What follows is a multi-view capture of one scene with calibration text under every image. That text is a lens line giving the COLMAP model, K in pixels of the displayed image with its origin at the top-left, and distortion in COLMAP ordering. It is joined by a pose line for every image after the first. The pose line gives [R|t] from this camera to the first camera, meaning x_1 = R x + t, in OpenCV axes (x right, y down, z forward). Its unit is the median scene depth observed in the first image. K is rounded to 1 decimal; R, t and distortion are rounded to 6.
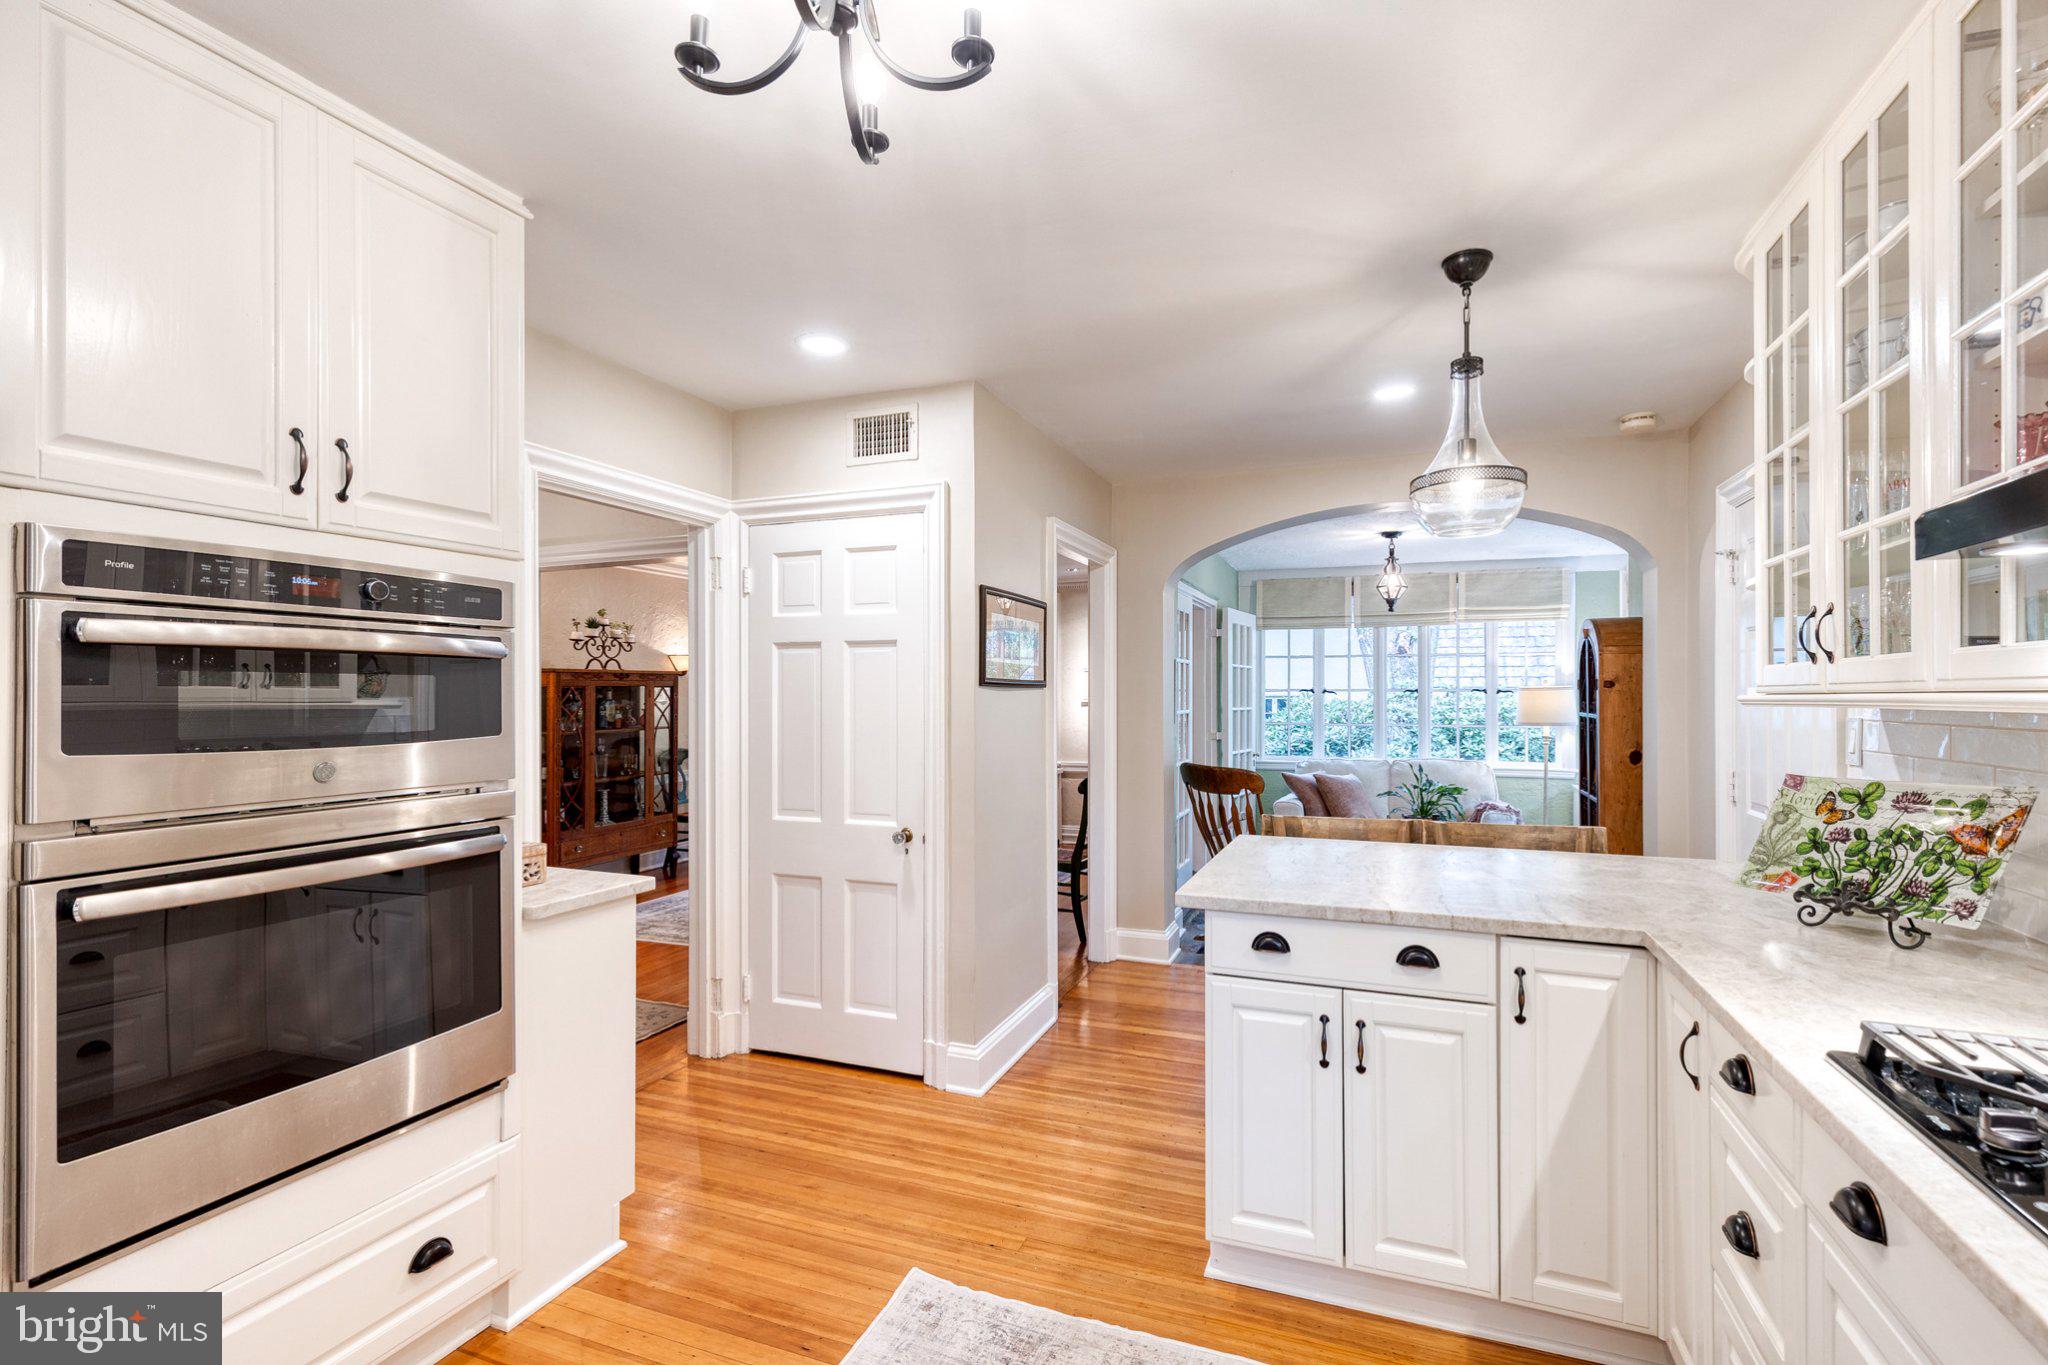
lens RADIAL K [[915.1, 0, 1031.7], [0, 915.1, 689.1], [0, 0, 1]] dist [0.001850, 0.000001]
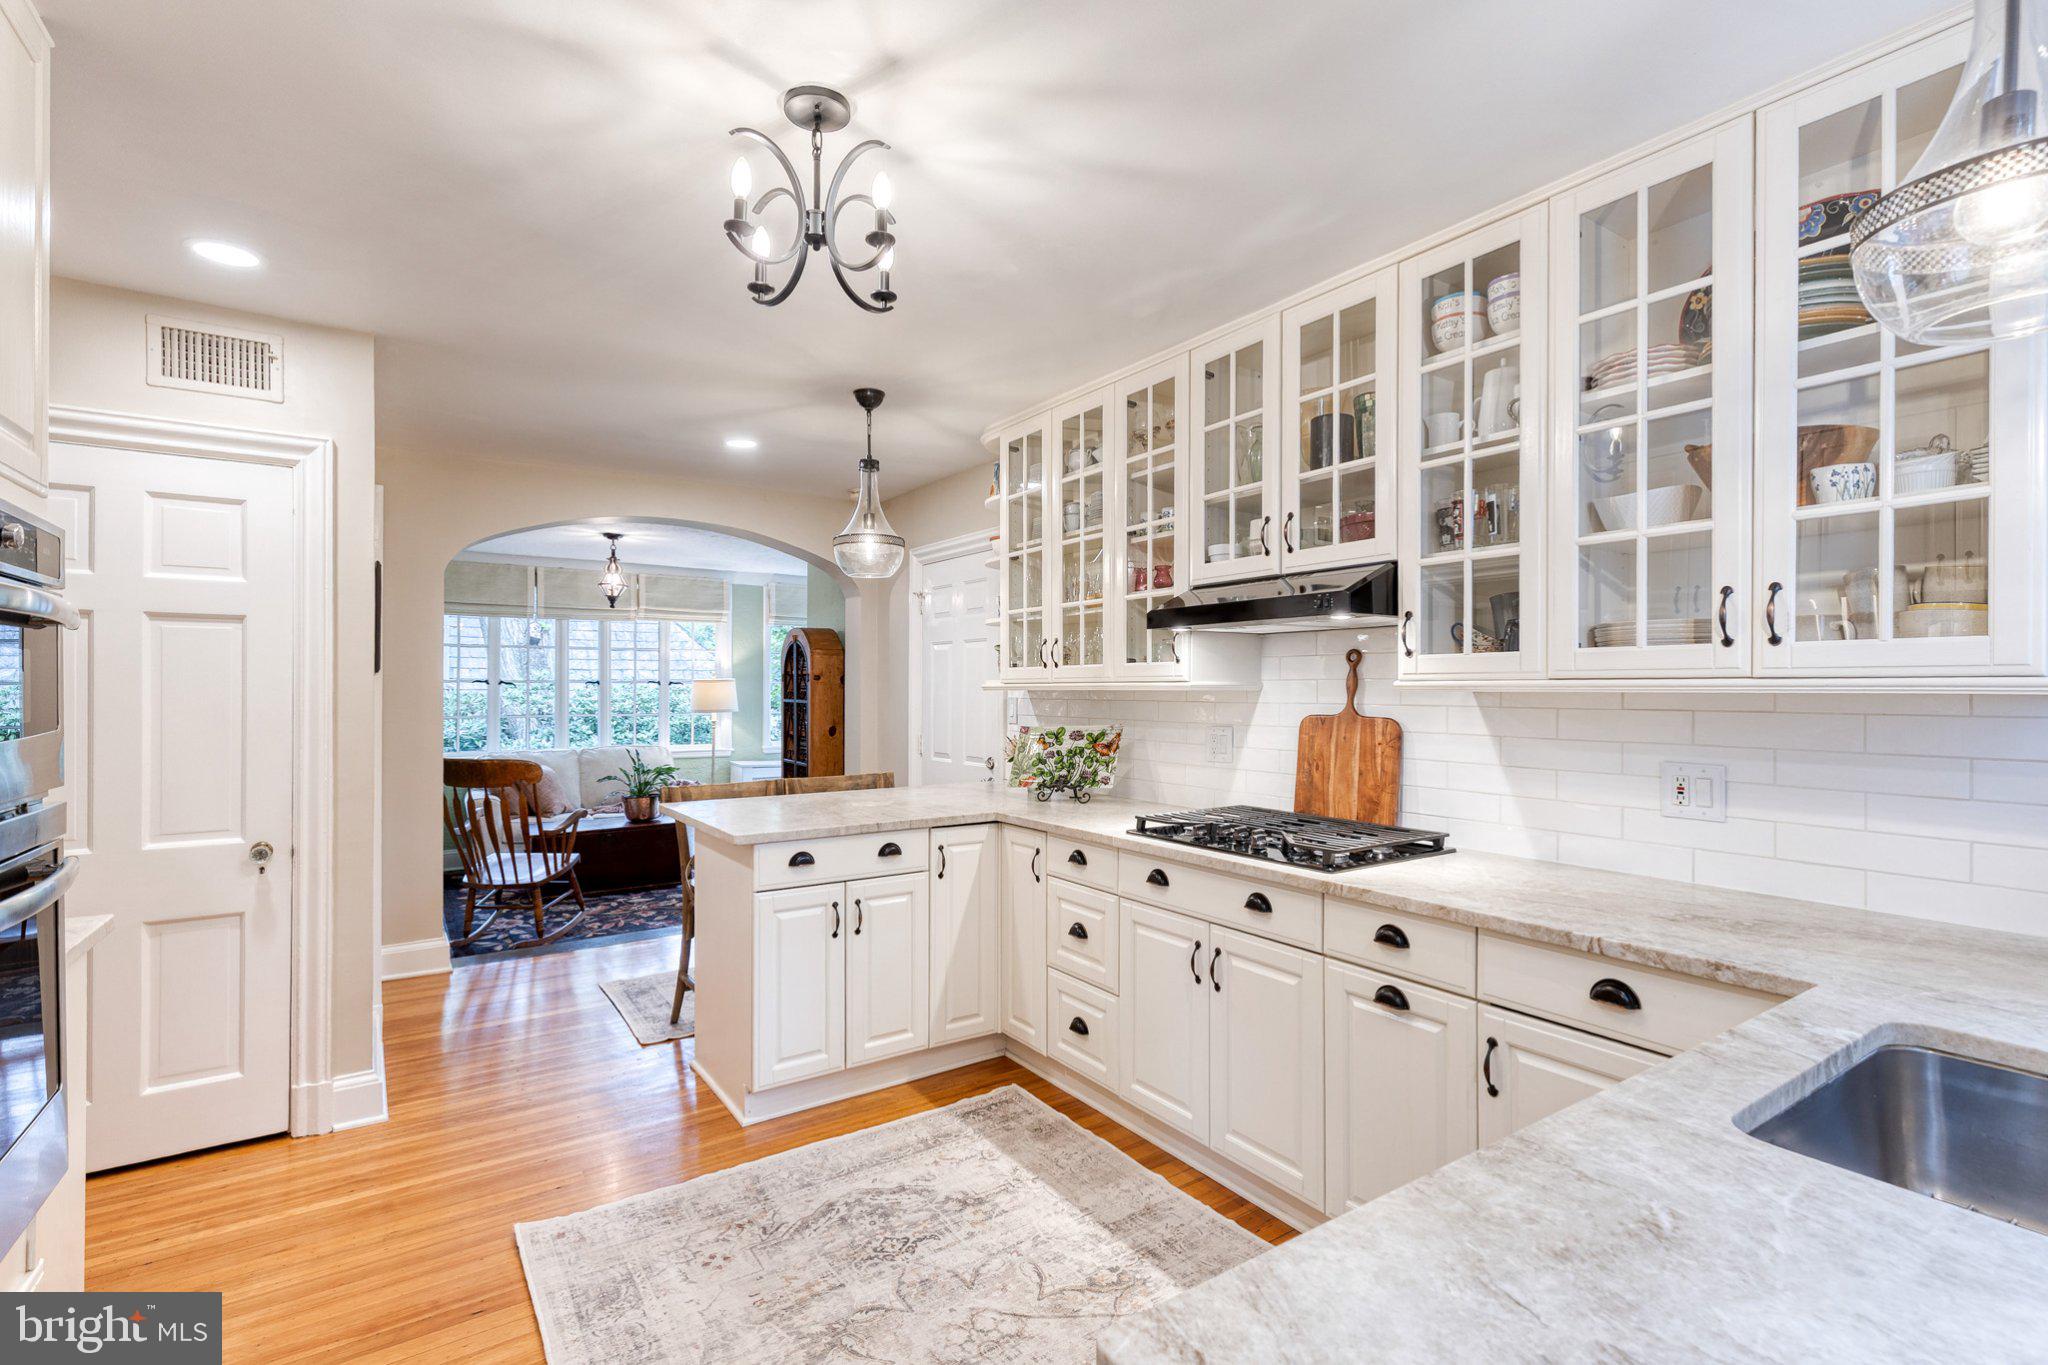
lens RADIAL K [[947.2, 0, 1044.5], [0, 947.2, 687.5], [0, 0, 1]] dist [0.001152, 0.000080]
pose [[0.558932, 0.000621, 0.829213, -0.454739], [-0.005319, 0.999982, 0.002837, 0.004692], [-0.829196, -0.005996, 0.558925, -0.072887]]
